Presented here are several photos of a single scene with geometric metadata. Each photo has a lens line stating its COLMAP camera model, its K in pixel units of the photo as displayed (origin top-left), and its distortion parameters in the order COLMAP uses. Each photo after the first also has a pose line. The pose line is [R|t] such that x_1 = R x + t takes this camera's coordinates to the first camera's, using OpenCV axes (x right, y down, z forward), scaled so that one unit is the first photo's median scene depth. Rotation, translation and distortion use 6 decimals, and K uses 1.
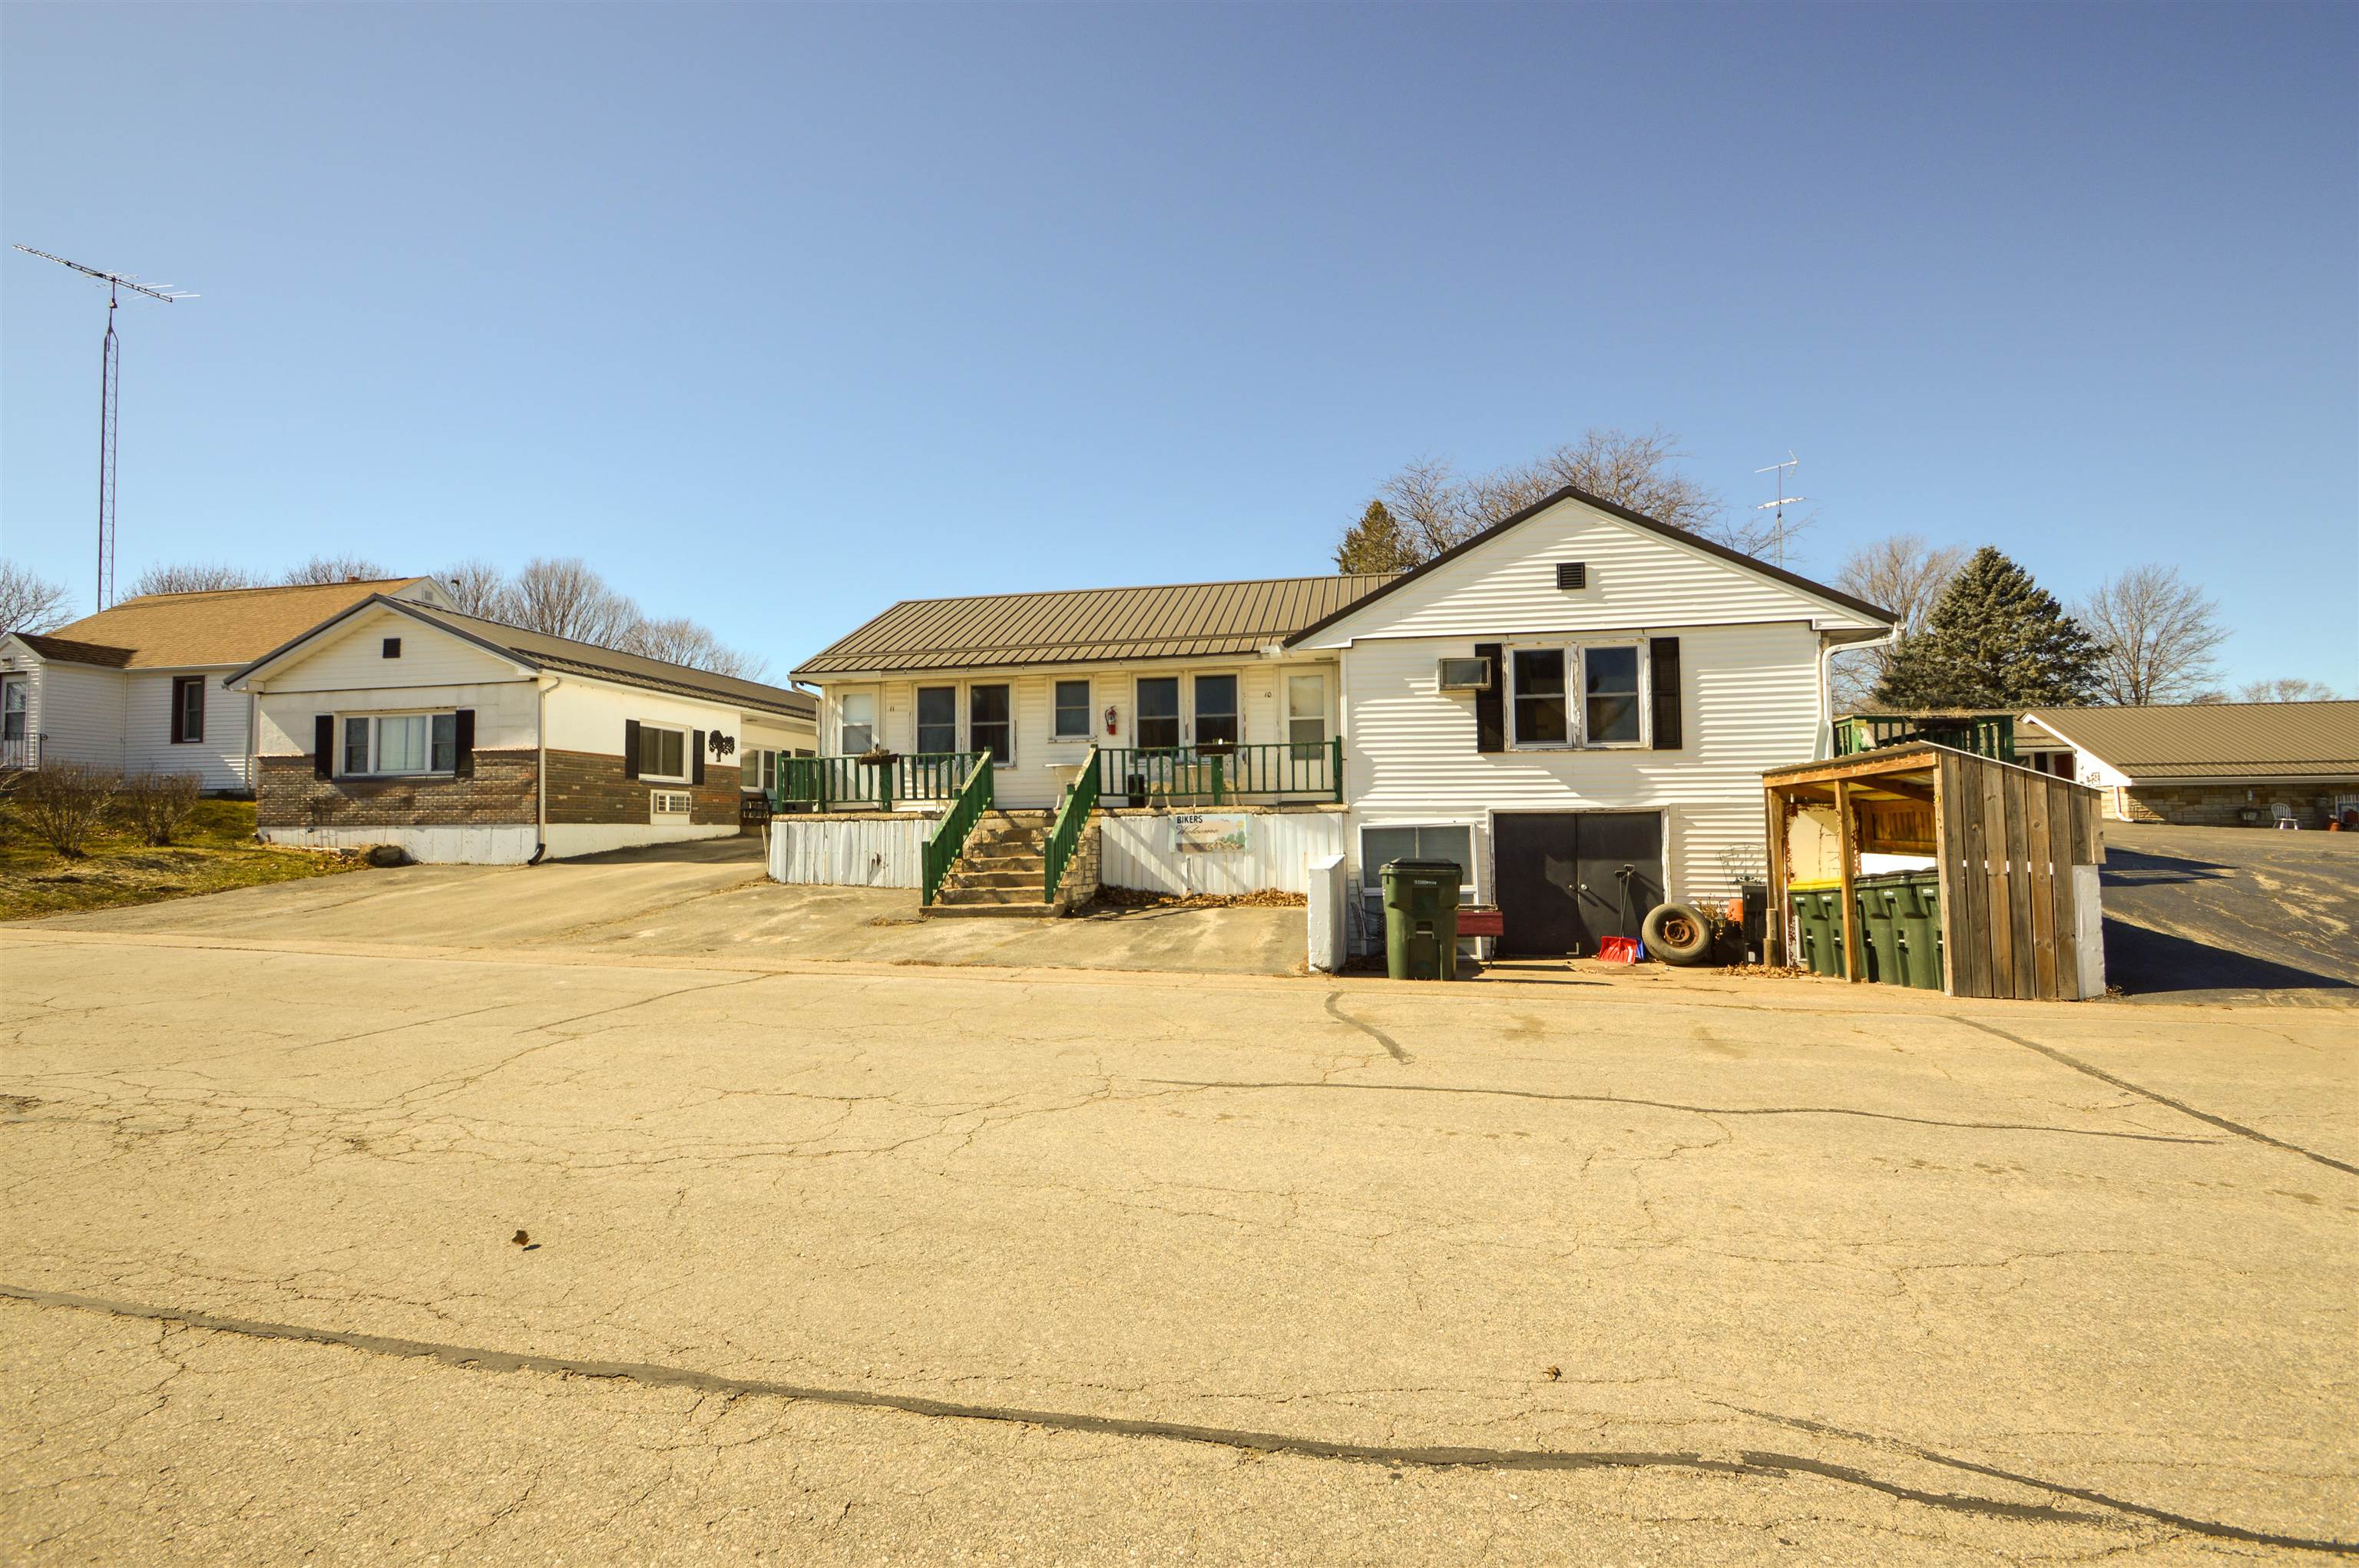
lens RADIAL K [[1056.2, 0, 1179.5], [0, 1056.2, 784.0], [0, 0, 1]] dist [-0.002910, -0.000814]
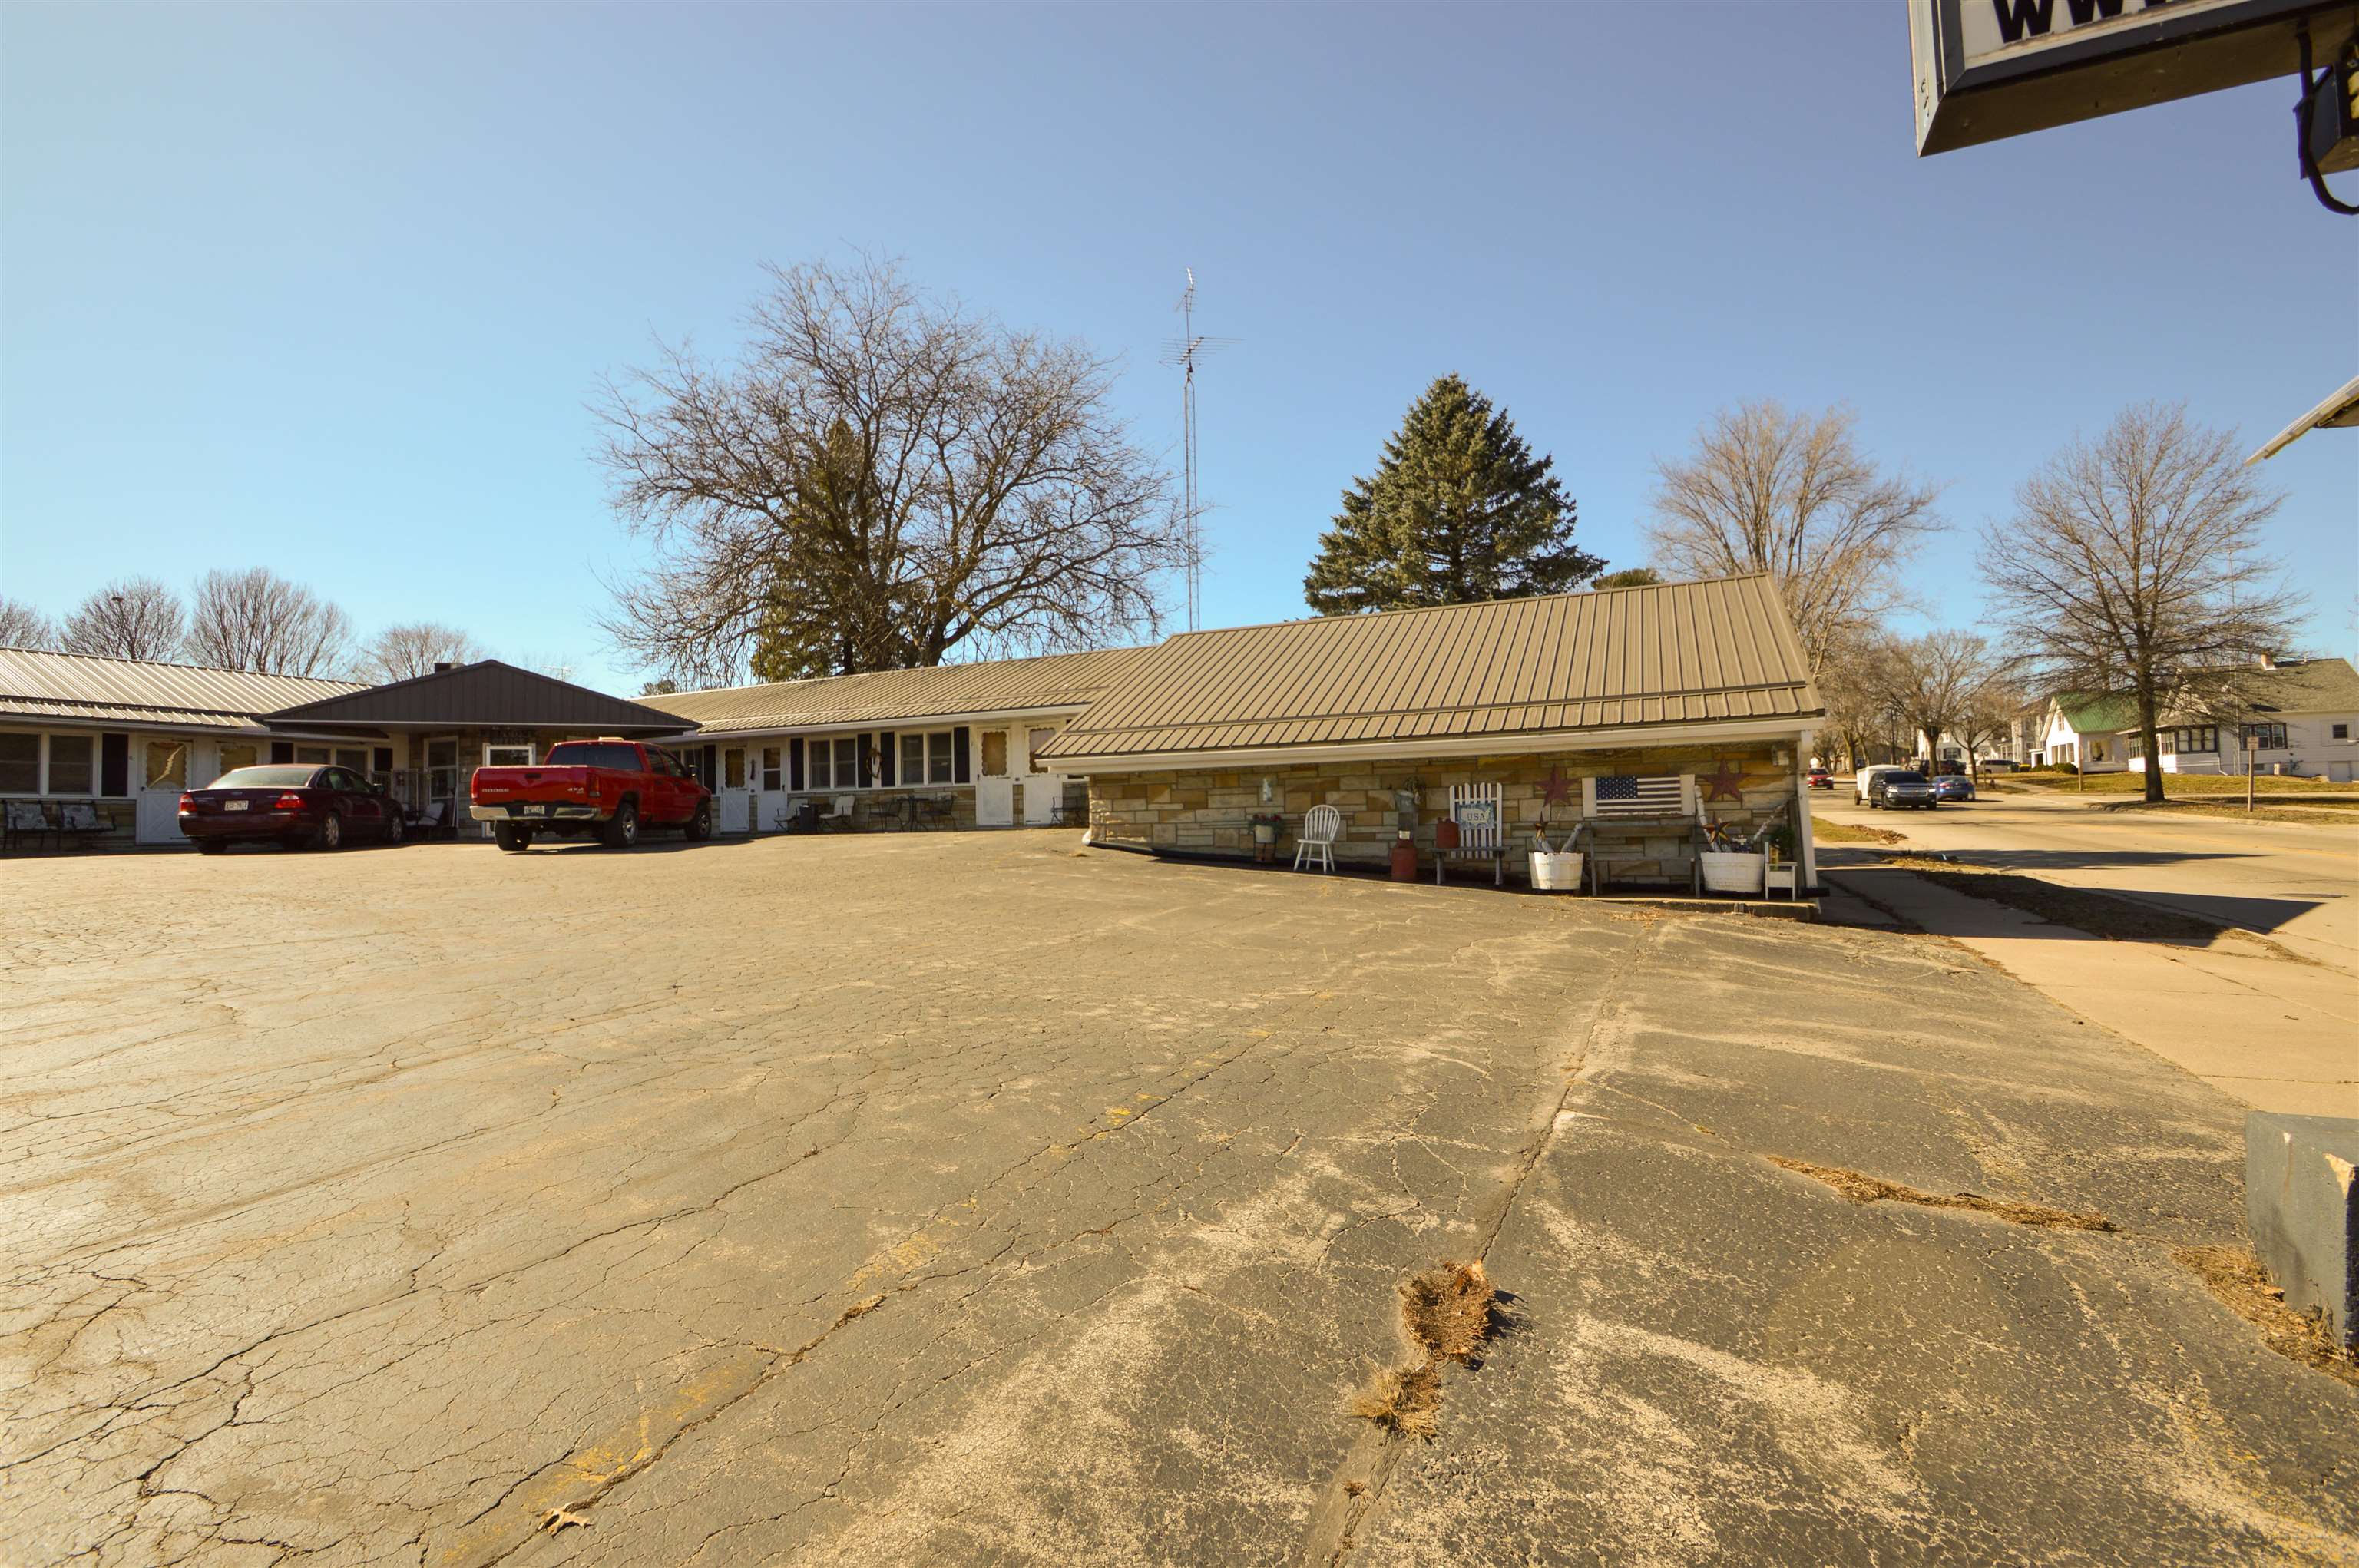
lens RADIAL K [[1056.2, 0, 1179.5], [0, 1056.2, 784.0], [0, 0, 1]] dist [-0.002910, -0.000814]
pose [[0.974180, -0.022075, -0.224689, 0.773521], [0.024859, 0.999645, 0.009571, 0.002222], [0.224398, -0.014909, 0.974383, 0.381838]]
